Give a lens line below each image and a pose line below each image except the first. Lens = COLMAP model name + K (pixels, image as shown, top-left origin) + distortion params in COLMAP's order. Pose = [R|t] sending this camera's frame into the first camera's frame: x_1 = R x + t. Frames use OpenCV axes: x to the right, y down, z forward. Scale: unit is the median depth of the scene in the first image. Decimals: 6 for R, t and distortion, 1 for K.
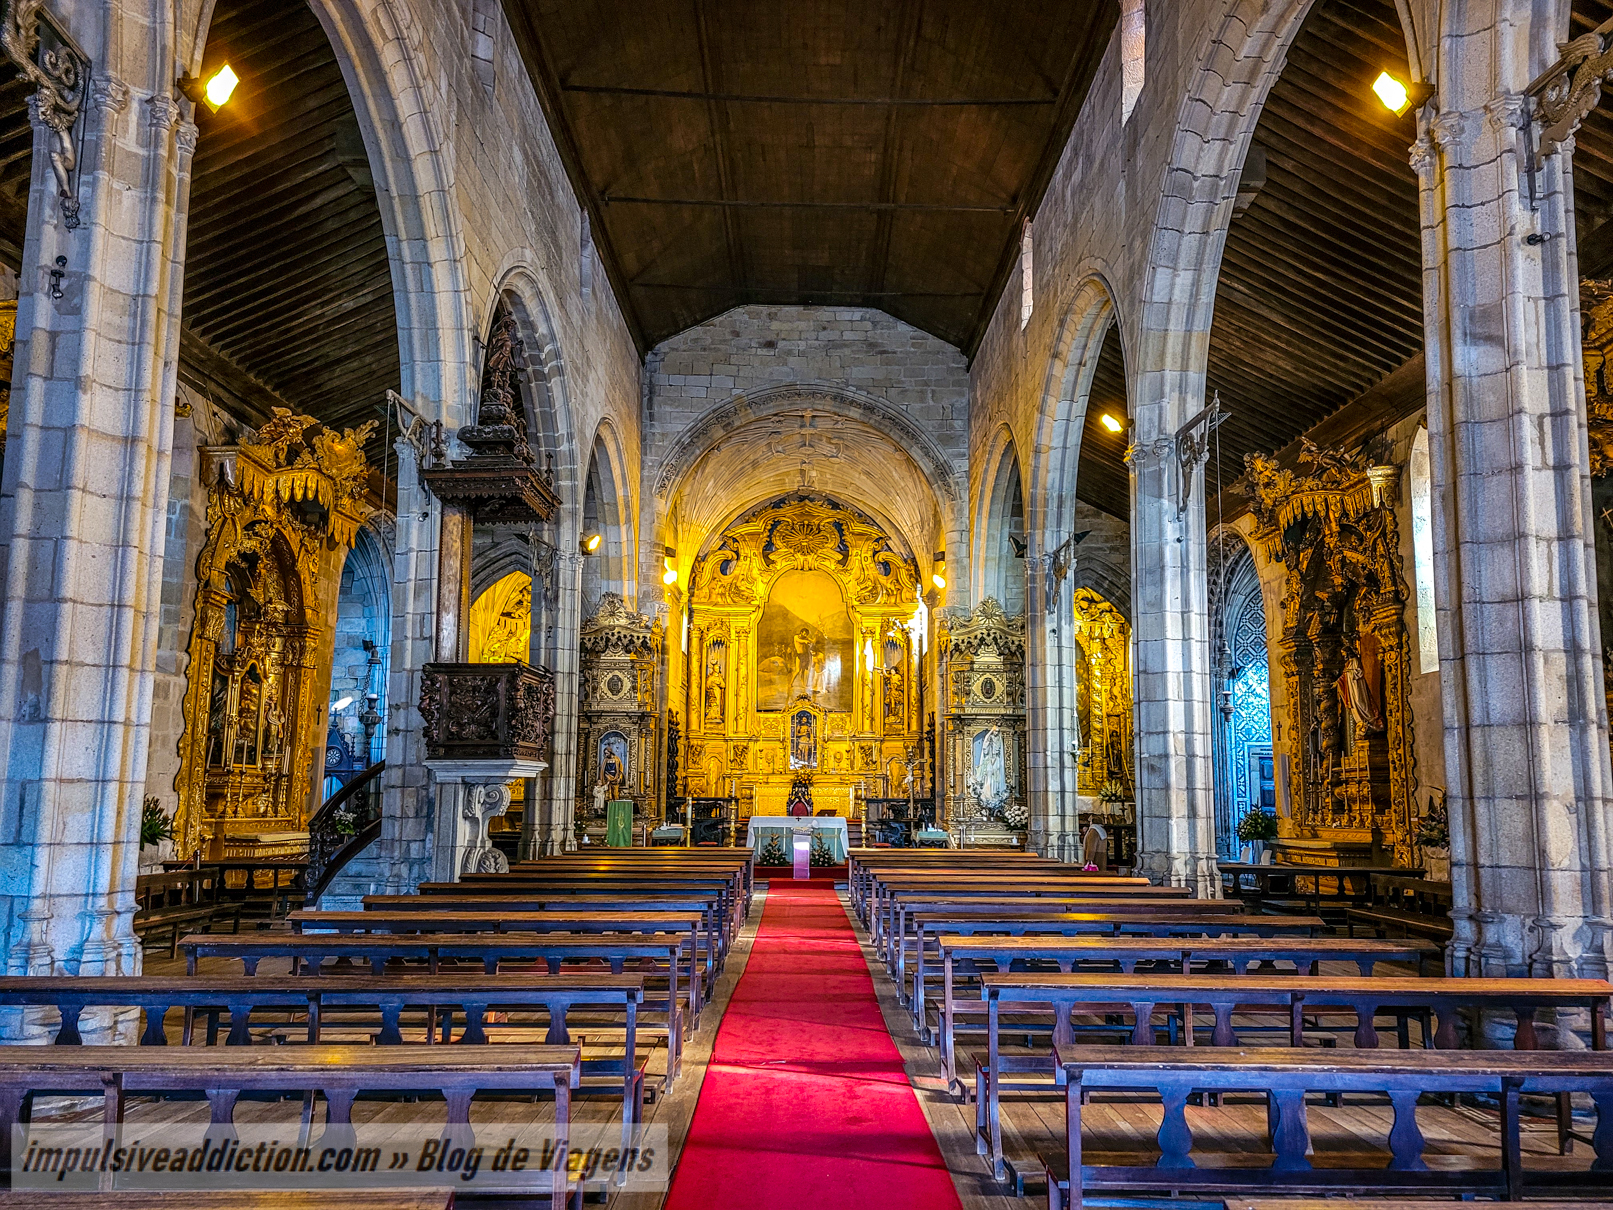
lens RADIAL K [[1243.2, 0, 808.9], [0, 1243.2, 633.9], [0, 0, 1]] dist [0.060241, -0.007849]
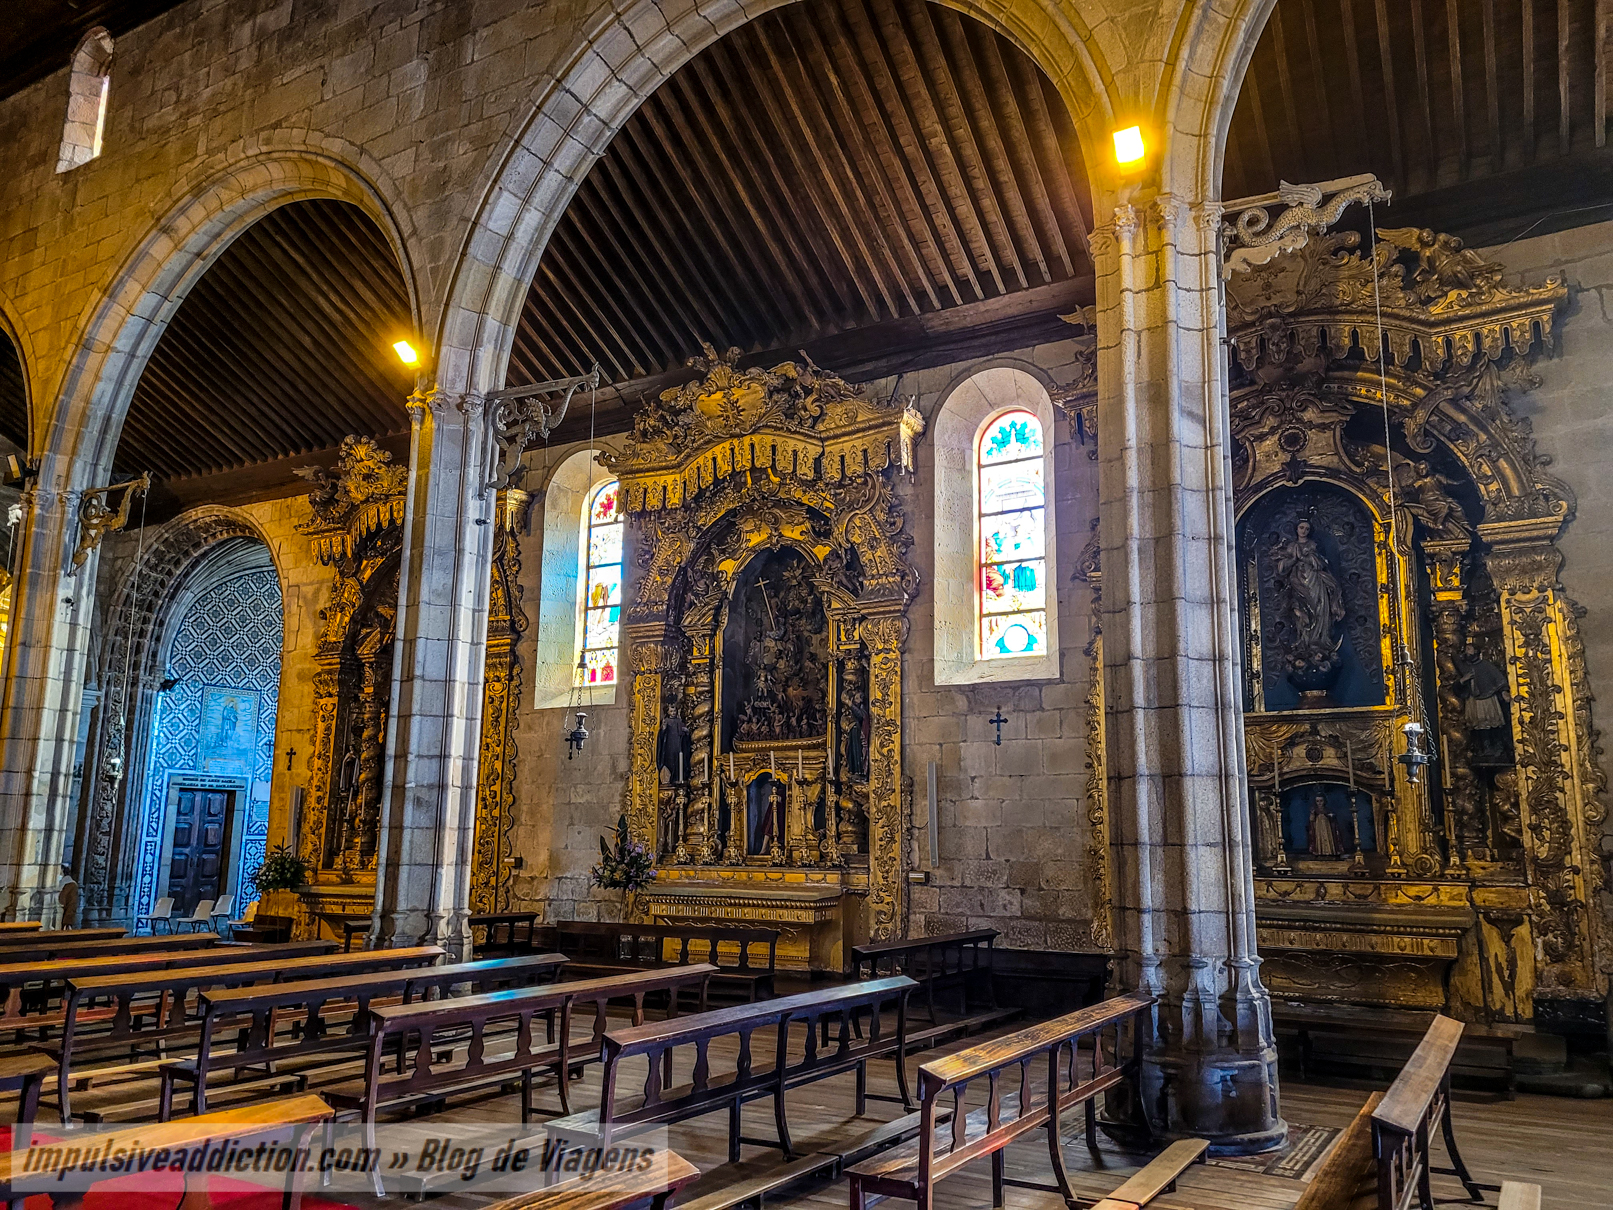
lens RADIAL K [[1243.2, 0, 808.9], [0, 1243.2, 633.9], [0, 0, 1]] dist [0.060241, -0.007849]
pose [[0.519185, 0.144063, 0.842432, -0.190839], [-0.120196, 0.988202, -0.094915, 0.034355], [-0.846168, -0.051978, 0.530376, 0.268908]]
